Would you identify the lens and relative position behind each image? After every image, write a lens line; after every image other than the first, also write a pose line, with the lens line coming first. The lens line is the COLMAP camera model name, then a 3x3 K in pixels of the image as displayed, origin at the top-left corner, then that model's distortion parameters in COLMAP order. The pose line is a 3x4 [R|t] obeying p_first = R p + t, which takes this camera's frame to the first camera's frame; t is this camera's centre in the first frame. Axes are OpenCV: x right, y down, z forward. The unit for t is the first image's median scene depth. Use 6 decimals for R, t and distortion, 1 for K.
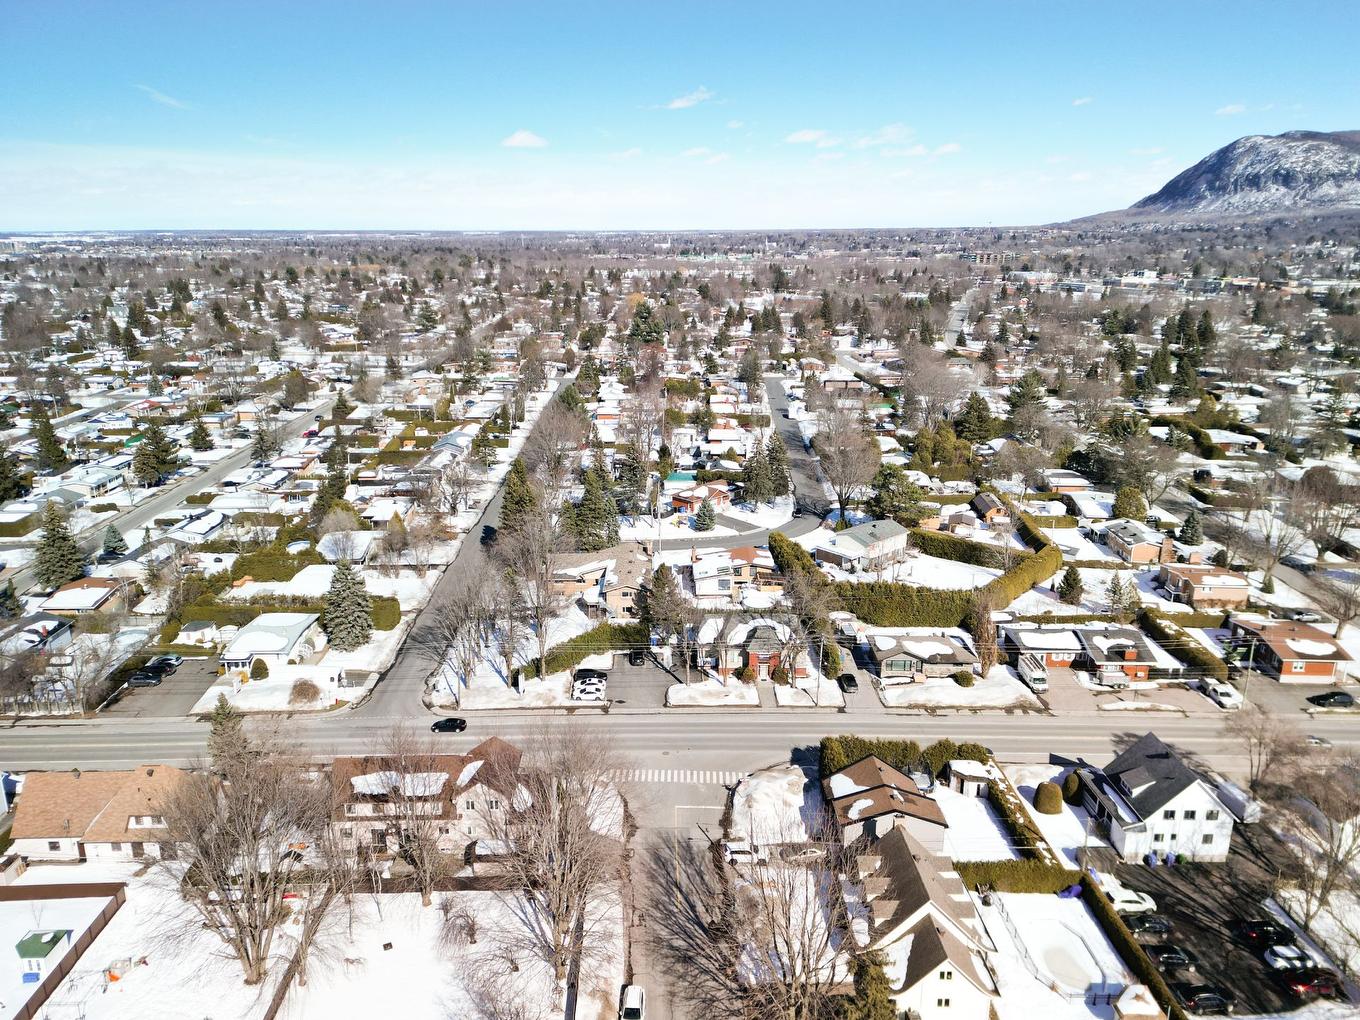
lens RADIAL K [[974.9, 0, 658.3], [0, 974.9, 507.5], [0, 0, 1]] dist [0.074367, -0.059759]
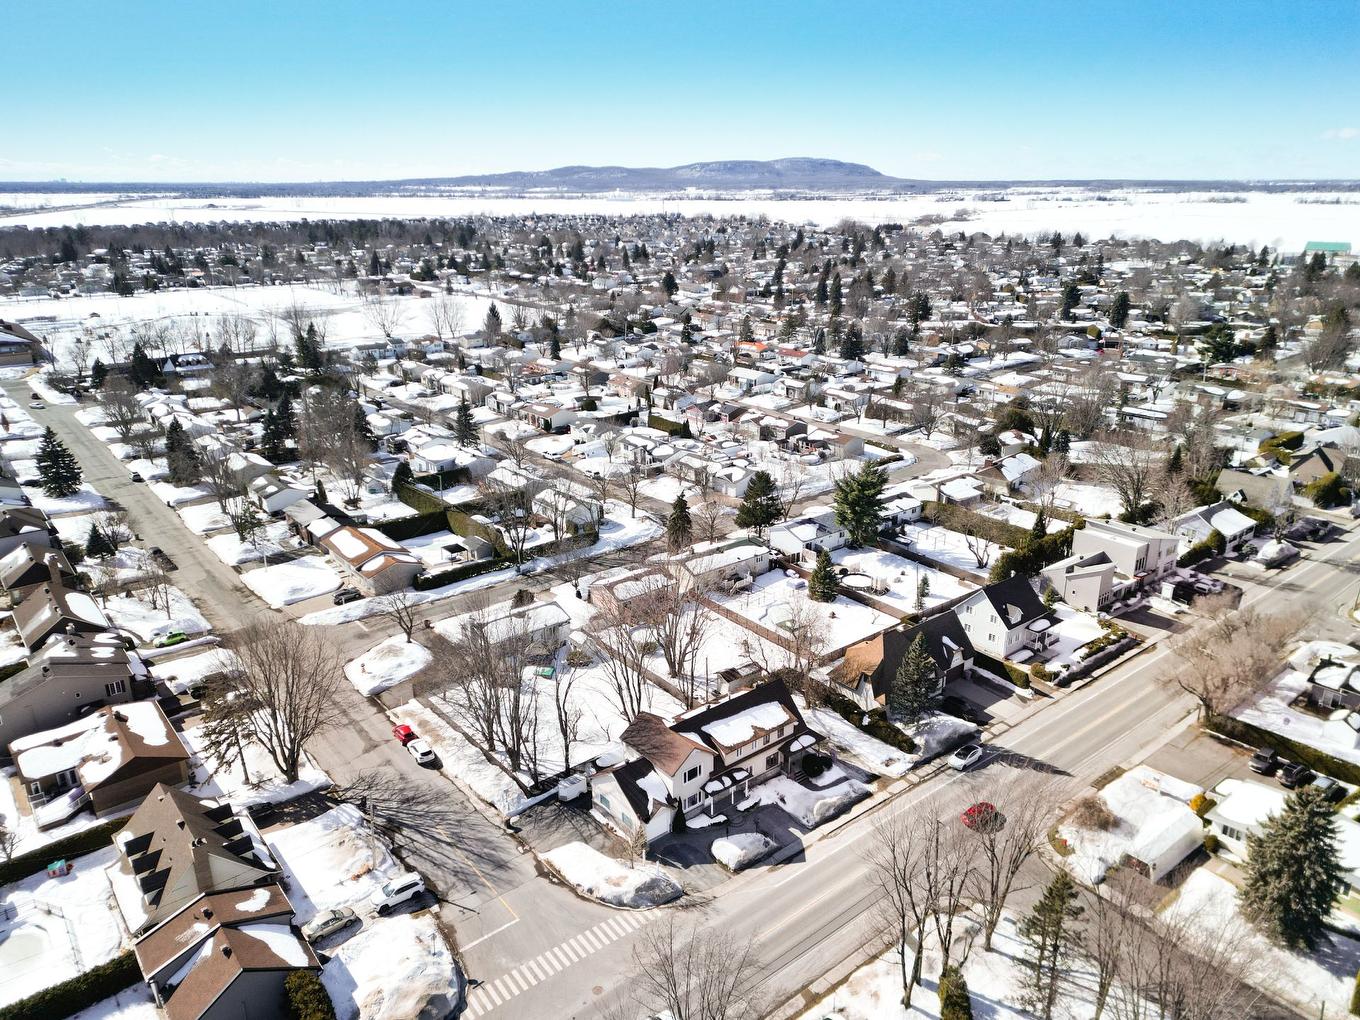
lens RADIAL K [[964.7, 0, 680.0], [0, 964.7, 510.0], [0, 0, 1]] dist [0.096893, -0.092077]
pose [[-0.782015, 0.214980, -0.585010, 0.237079], [-0.165662, 0.833169, 0.527623, -0.313000], [0.600840, 0.509523, -0.615936, 1.088721]]
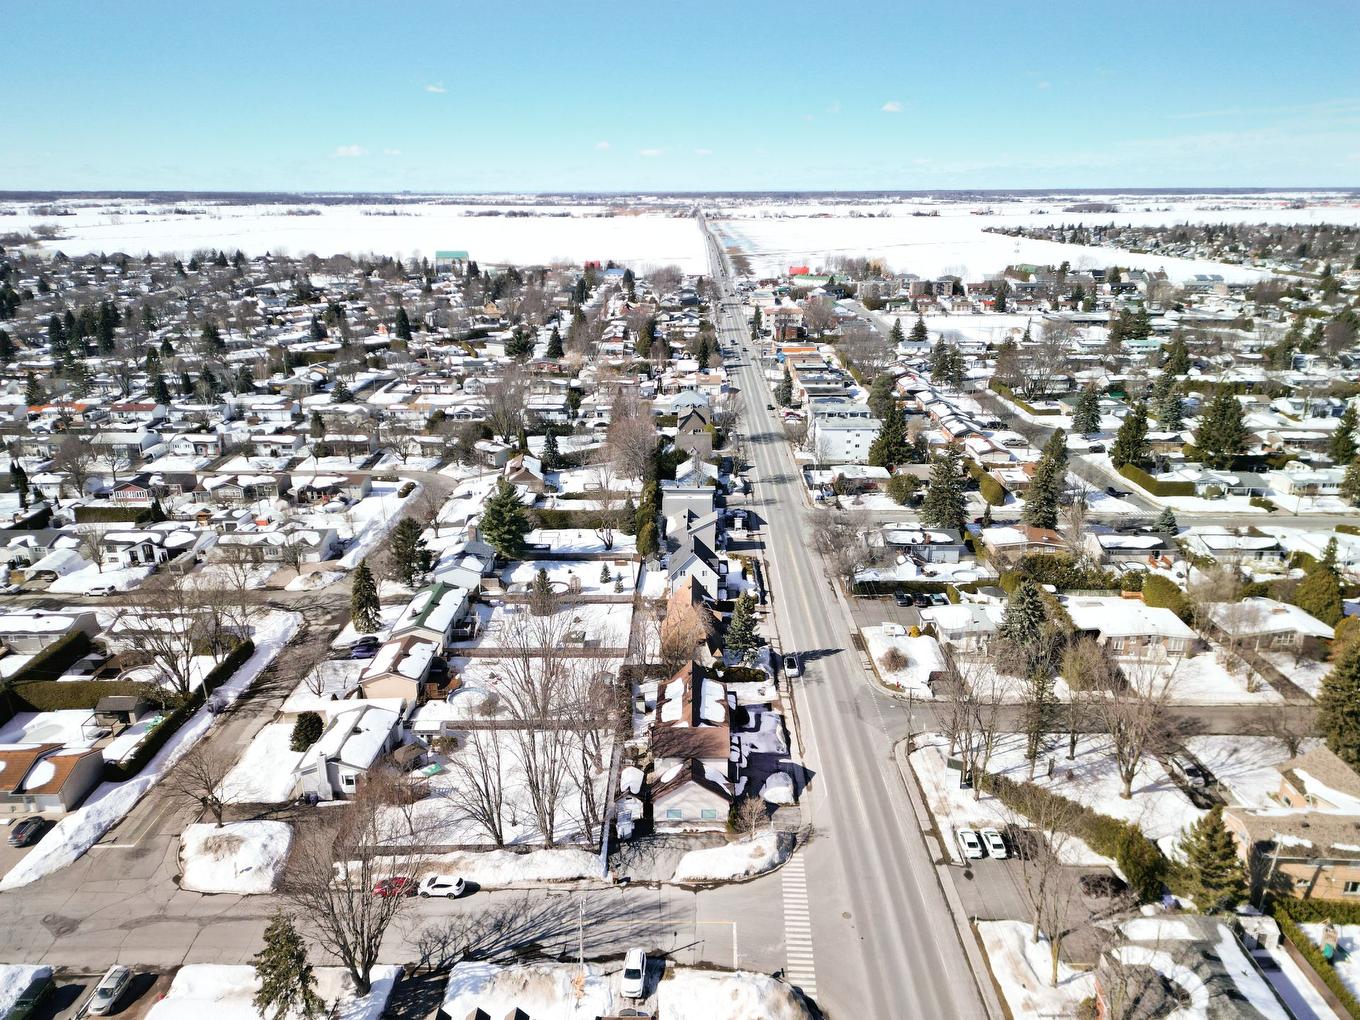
lens RADIAL K [[964.7, 0, 680.0], [0, 964.7, 510.0], [0, 0, 1]] dist [0.096893, -0.092077]
pose [[-0.017668, 0.330392, -0.943679, 0.556942], [-0.279196, 0.904651, 0.321955, -0.225417], [0.960071, 0.269160, 0.076261, 0.617392]]
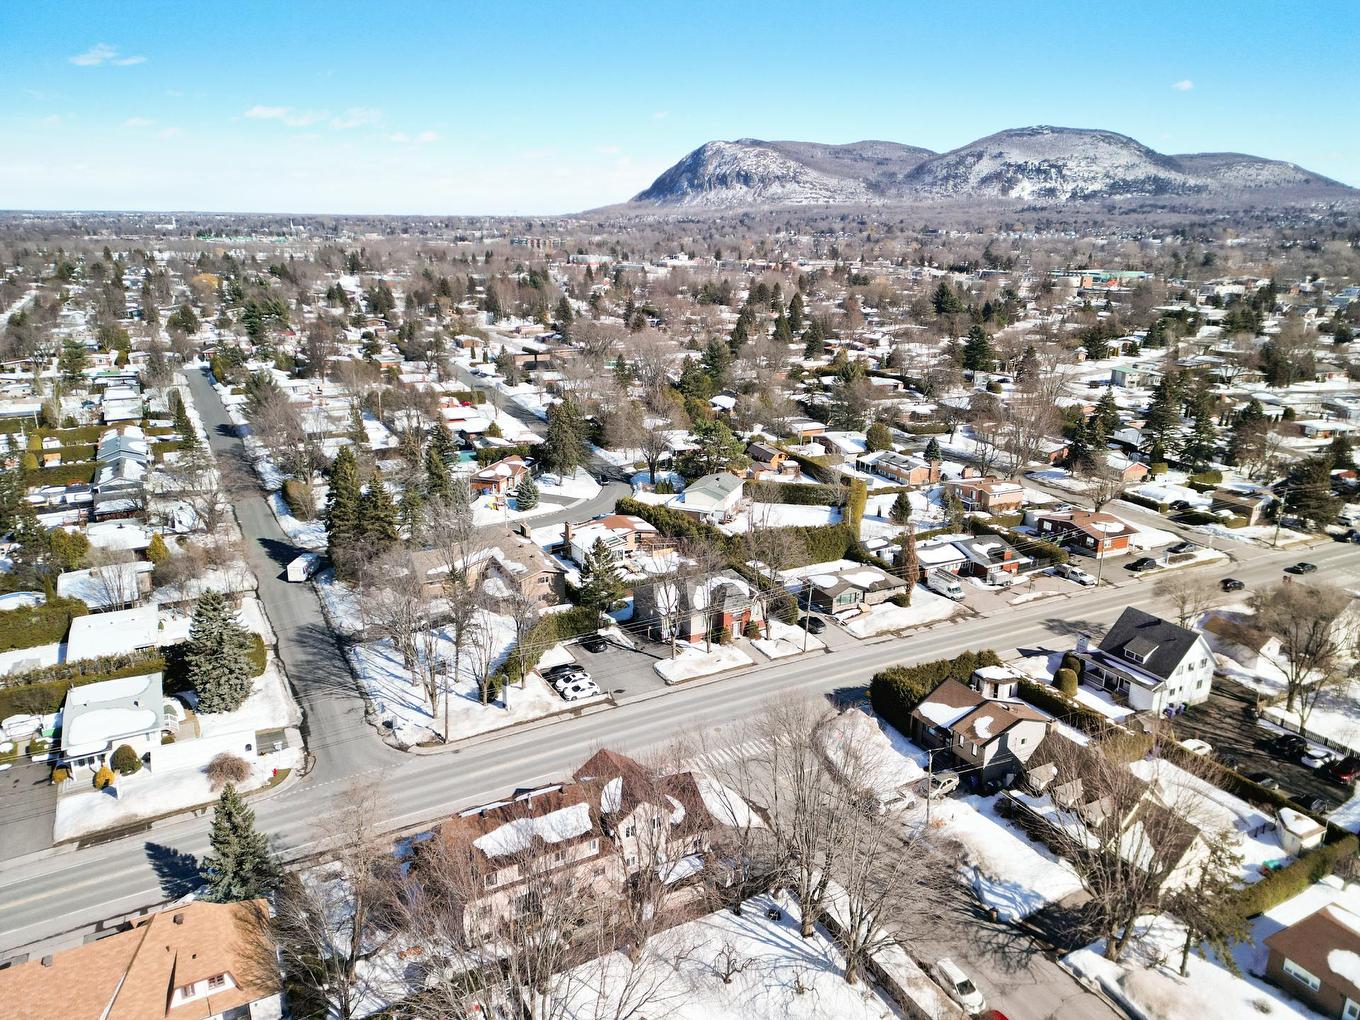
lens RADIAL K [[964.7, 0, 680.0], [0, 964.7, 510.0], [0, 0, 1]] dist [0.096893, -0.092077]
pose [[0.881520, -0.130168, 0.453849, -0.349958], [0.123604, 0.991345, 0.044249, 0.002387], [-0.455681, 0.017091, 0.889979, 0.175533]]
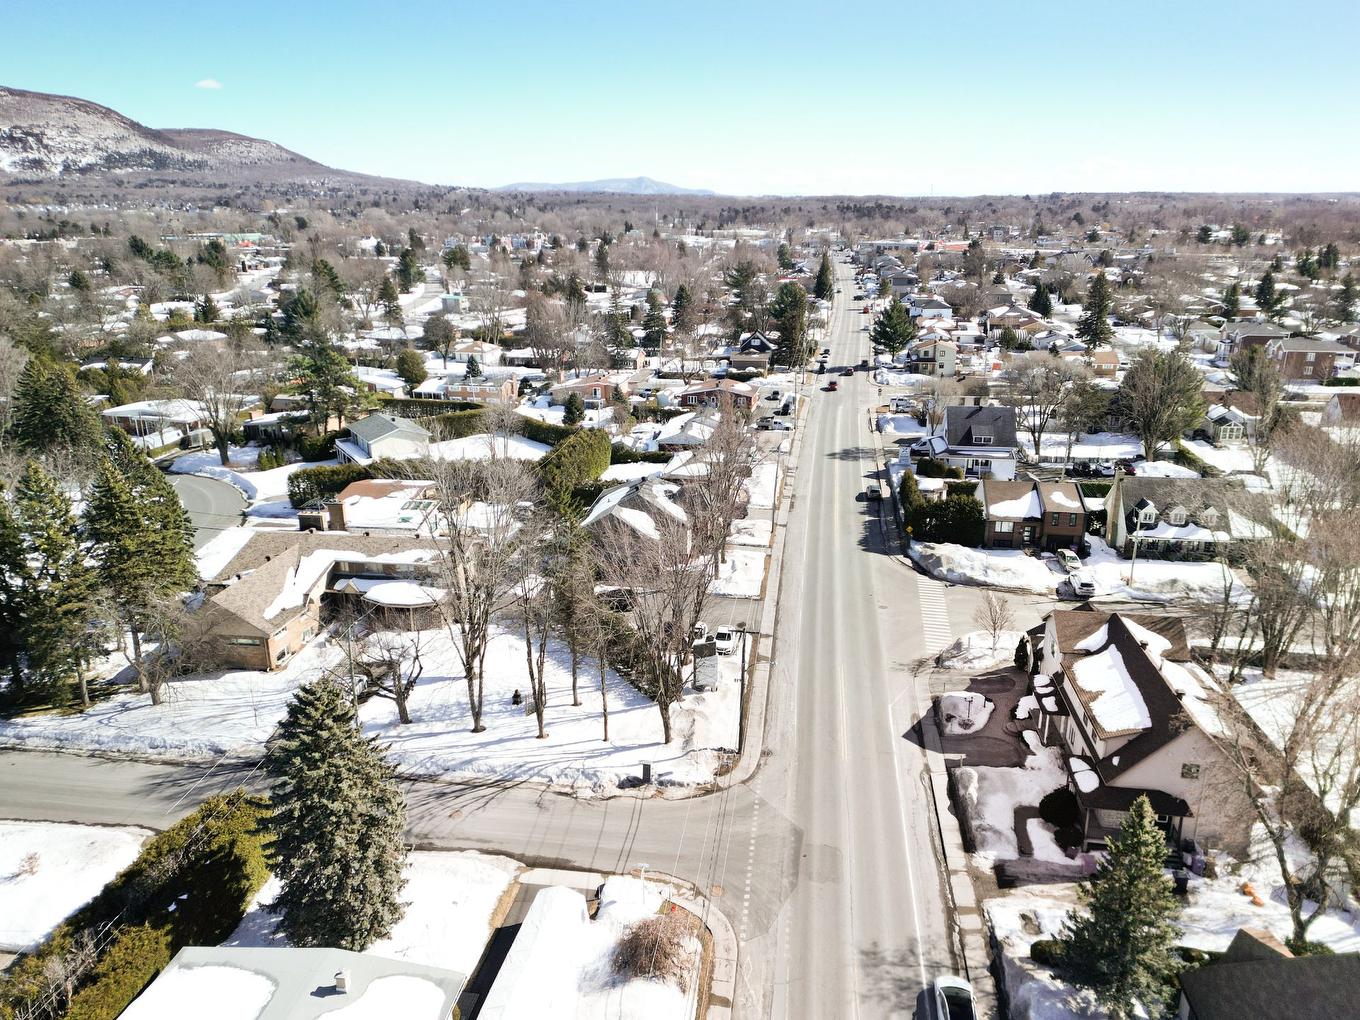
lens RADIAL K [[964.7, 0, 680.0], [0, 964.7, 510.0], [0, 0, 1]] dist [0.096893, -0.092077]
pose [[0.143770, -0.302456, 0.942258, -0.627092], [0.284305, 0.924635, 0.253420, -0.057626], [-0.947893, 0.231455, 0.218925, 0.826163]]
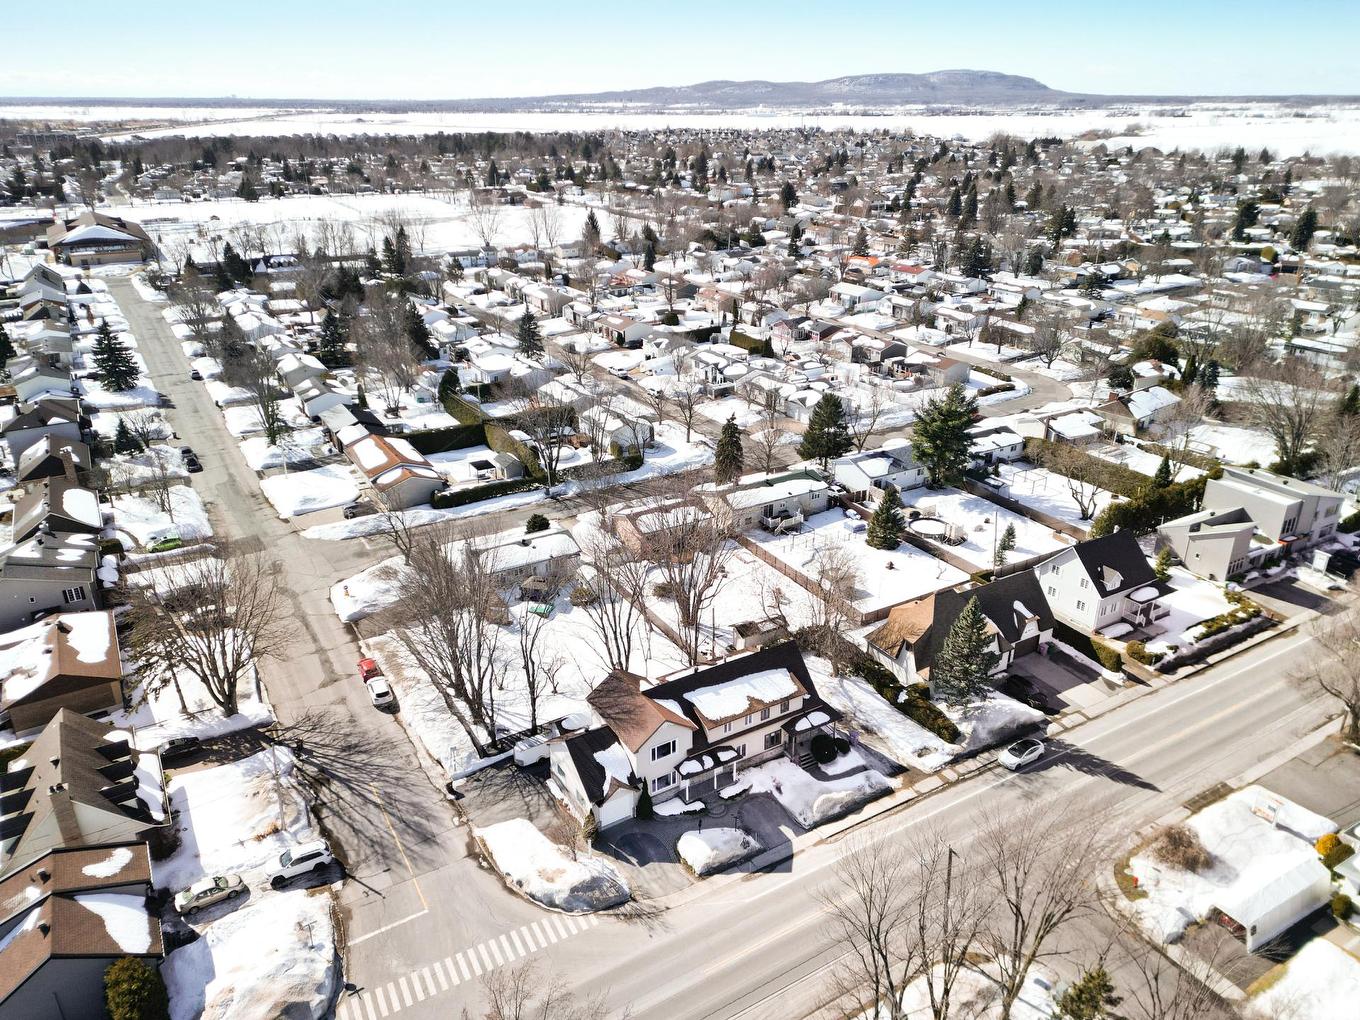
lens RADIAL K [[964.7, 0, 680.0], [0, 964.7, 510.0], [0, 0, 1]] dist [0.096893, -0.092077]
pose [[-0.861197, 0.210192, -0.462773, 0.092028], [-0.134314, 0.784007, 0.606047, -0.247828], [0.490204, 0.584083, -0.646953, 1.052818]]
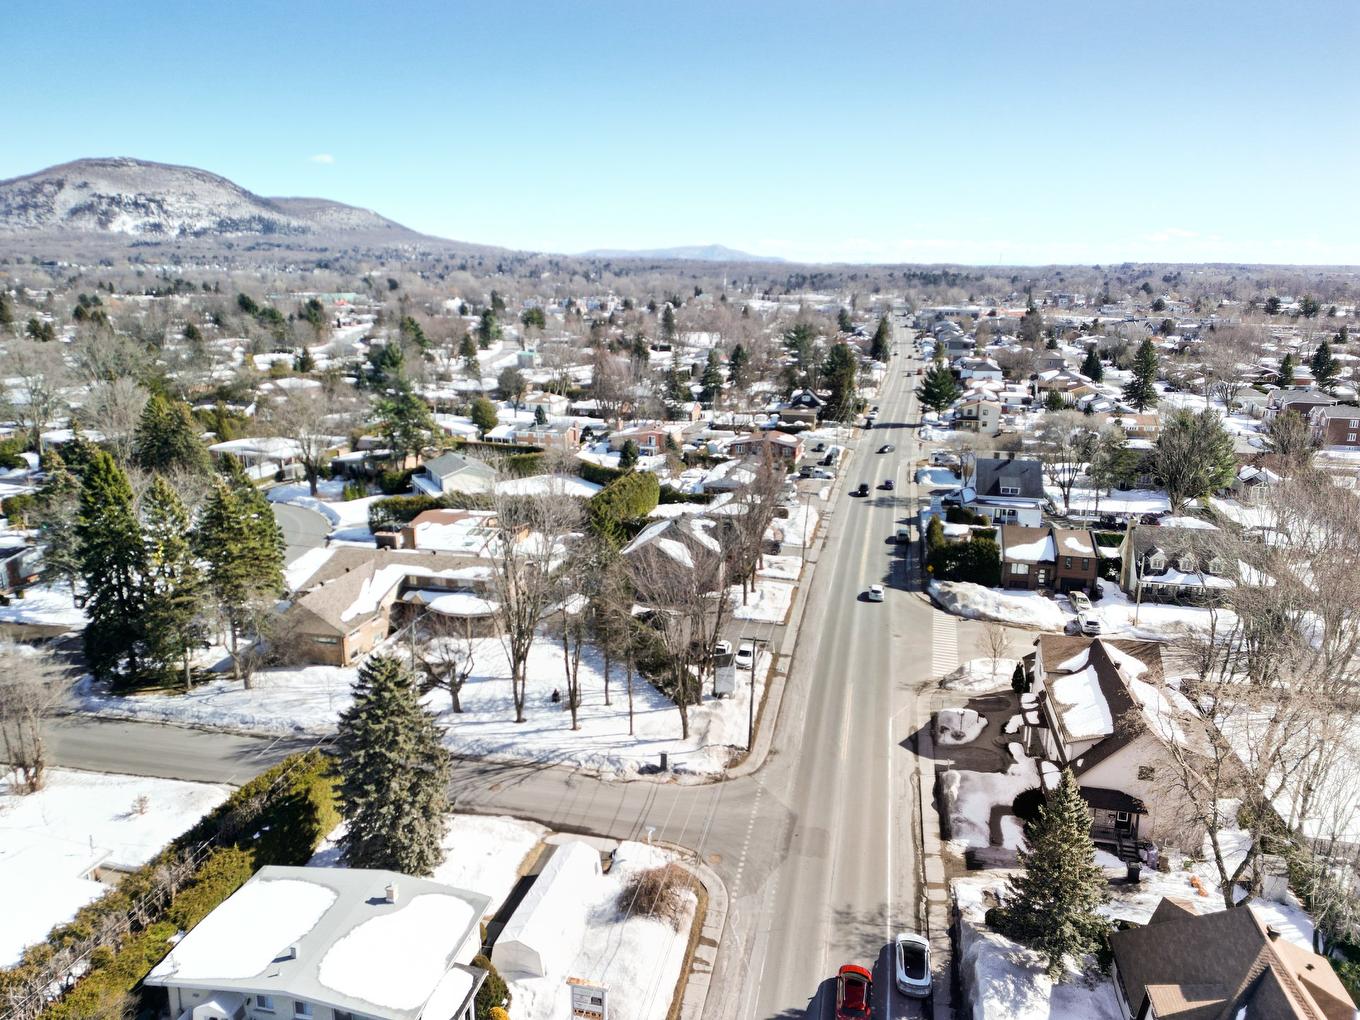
lens RADIAL K [[953.2, 0, 680.0], [0, 953.2, 510.0], [0, 0, 1]] dist [0.095400, -0.079997]
pose [[0.215797, -0.240794, 0.946282, -0.686434], [0.270297, 0.945977, 0.179076, -0.046959], [-0.938281, 0.217133, 0.269224, 0.794186]]
